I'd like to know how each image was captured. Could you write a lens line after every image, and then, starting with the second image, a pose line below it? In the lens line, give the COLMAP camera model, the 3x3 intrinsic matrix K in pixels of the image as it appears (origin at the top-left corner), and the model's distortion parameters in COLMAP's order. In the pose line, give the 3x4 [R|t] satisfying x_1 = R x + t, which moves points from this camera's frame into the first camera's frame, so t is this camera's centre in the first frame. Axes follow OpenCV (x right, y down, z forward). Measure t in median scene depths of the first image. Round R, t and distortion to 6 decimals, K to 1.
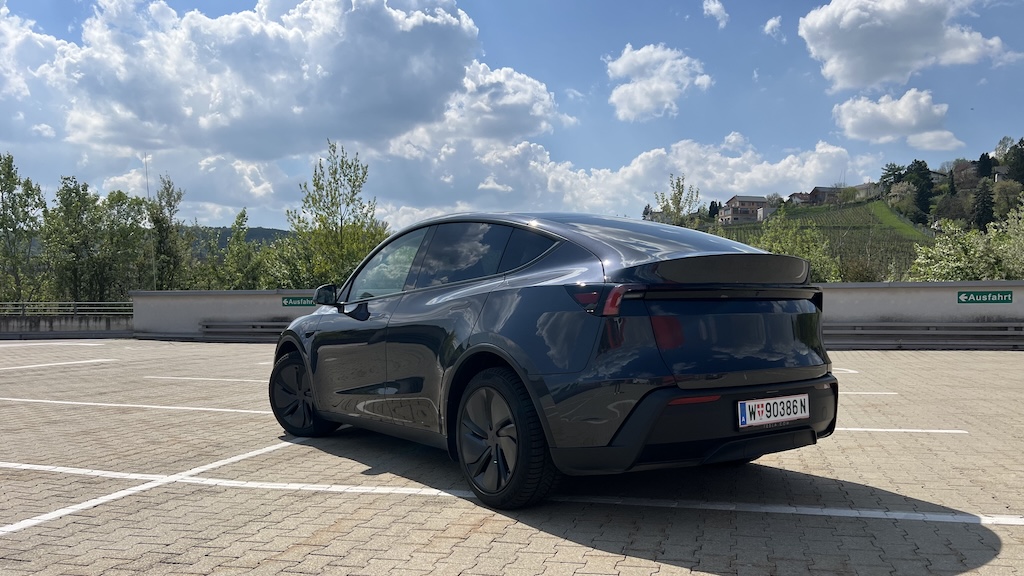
lens RADIAL K [[762.9, 0, 509.2], [0, 762.9, 290.4], [0, 0, 1]] dist [0.022003, -0.018386]
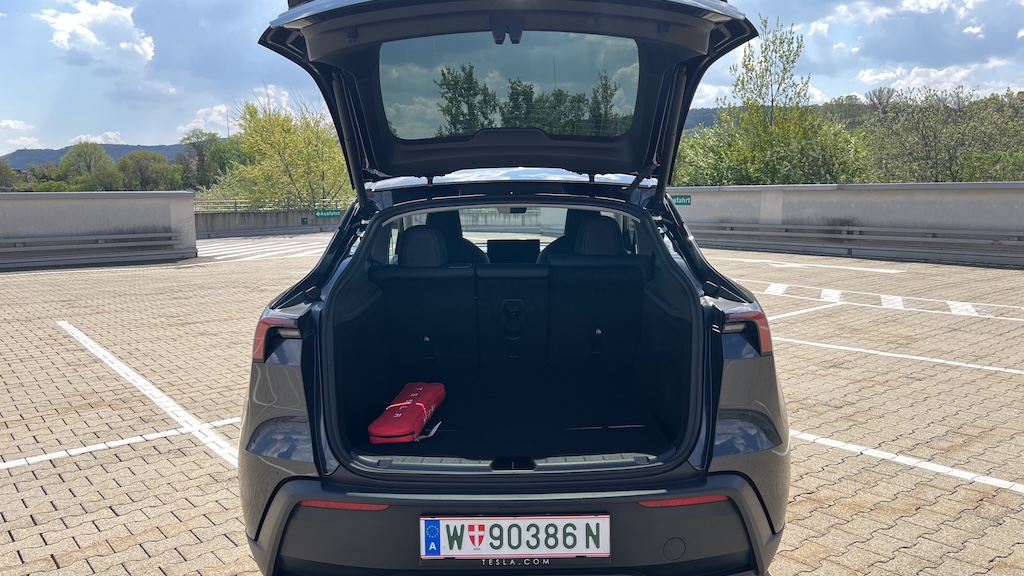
lens RADIAL K [[762.9, 0, 510.5], [0, 762.9, 281.8], [0, 0, 1]] dist [0.022003, -0.018386]
pose [[0.821745, 0.059783, -0.566711, 0.642598], [0.021649, 0.990489, 0.135880, -0.112863], [0.569445, -0.123928, 0.812635, 0.529097]]
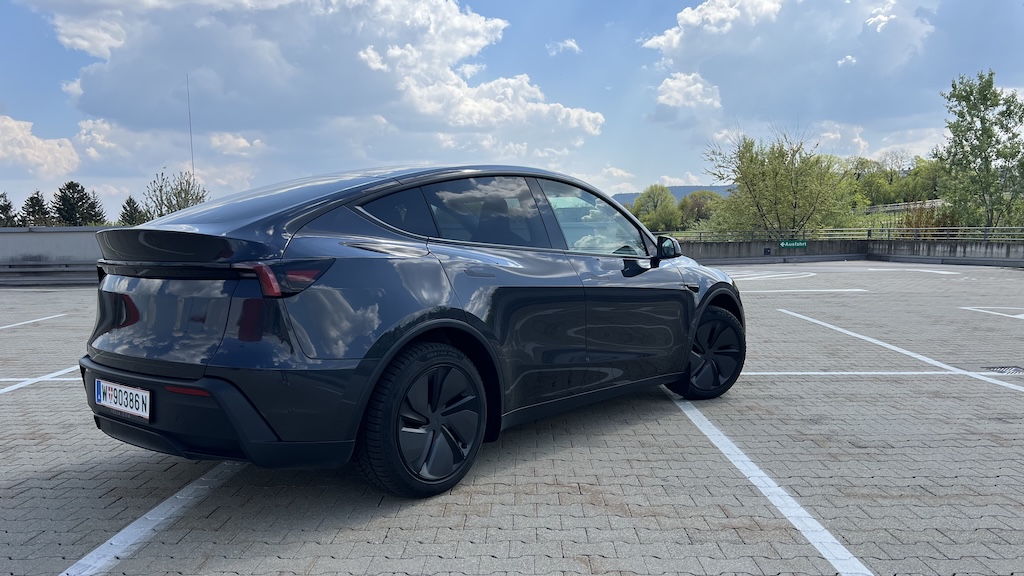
lens RADIAL K [[762.9, 0, 503.5], [0, 762.9, 295.8], [0, 0, 1]] dist [0.022003, -0.018386]
pose [[0.269800, 0.074980, -0.959993, 1.305006], [0.035590, 0.995506, 0.087756, -0.030099], [0.962258, -0.057843, 0.265919, 1.165293]]
